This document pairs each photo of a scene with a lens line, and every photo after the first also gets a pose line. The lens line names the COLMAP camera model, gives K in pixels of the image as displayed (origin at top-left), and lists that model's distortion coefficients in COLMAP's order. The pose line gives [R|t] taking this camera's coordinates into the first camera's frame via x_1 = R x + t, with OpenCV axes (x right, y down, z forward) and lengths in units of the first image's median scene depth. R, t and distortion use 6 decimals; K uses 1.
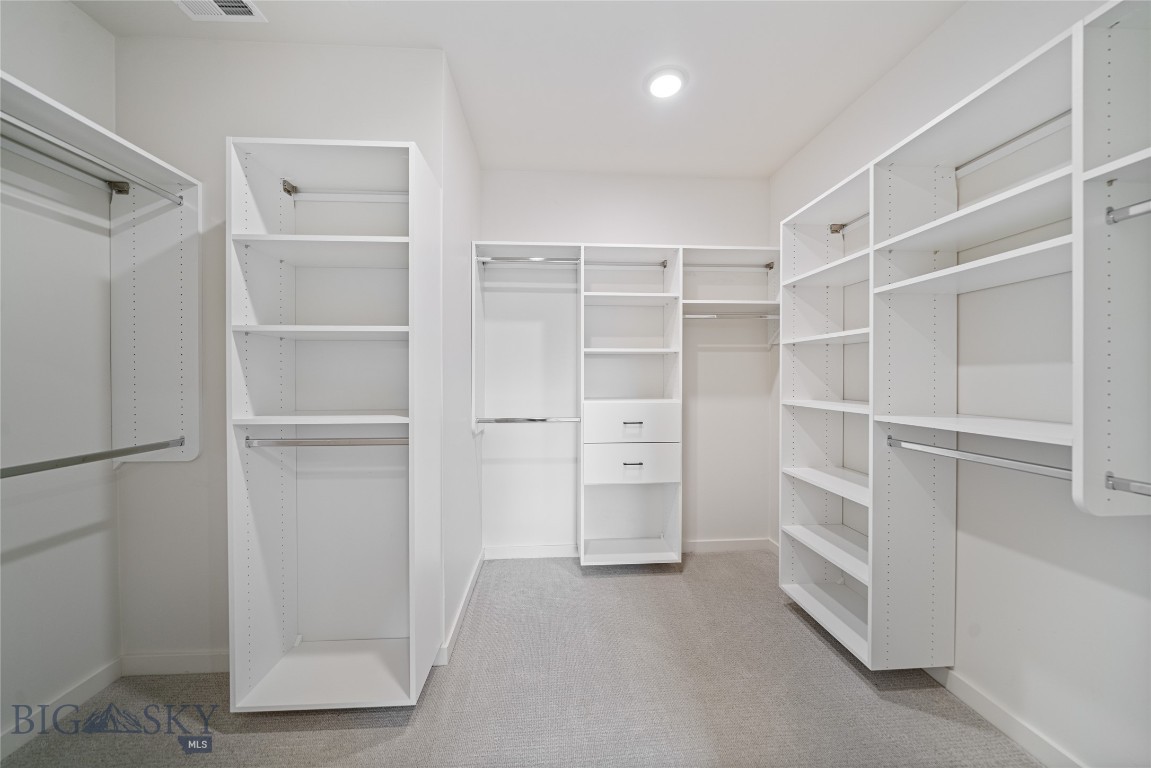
lens RADIAL K [[399.5, 0, 572.5], [0, 399.5, 382.6], [0, 0, 1]] dist [0.000146, -0.000001]
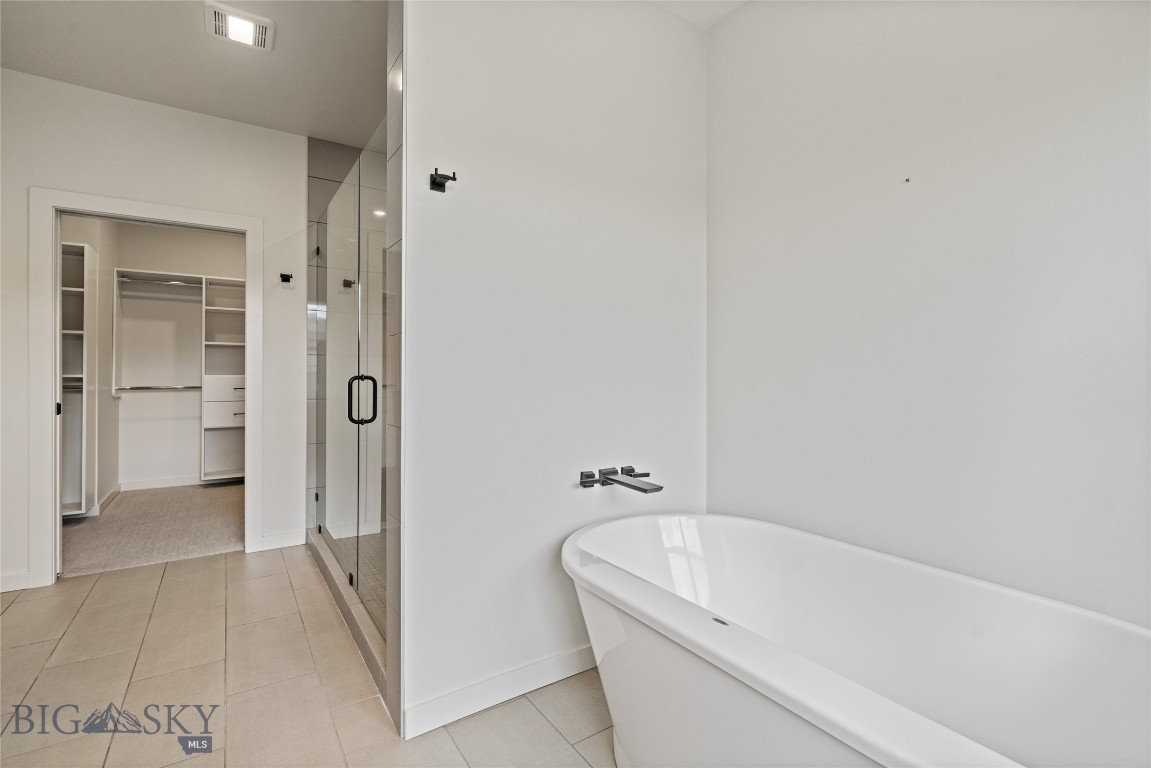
lens RADIAL K [[533.8, 0, 578.8], [0, 533.8, 375.8], [0, 0, 1]] dist [-0.002848, 0.001391]
pose [[0.864855, 0.003113, 0.502013, 0.243164], [0.000403, 0.999976, -0.006896, 0.062841], [-0.502022, 0.006167, 0.864833, -1.526155]]
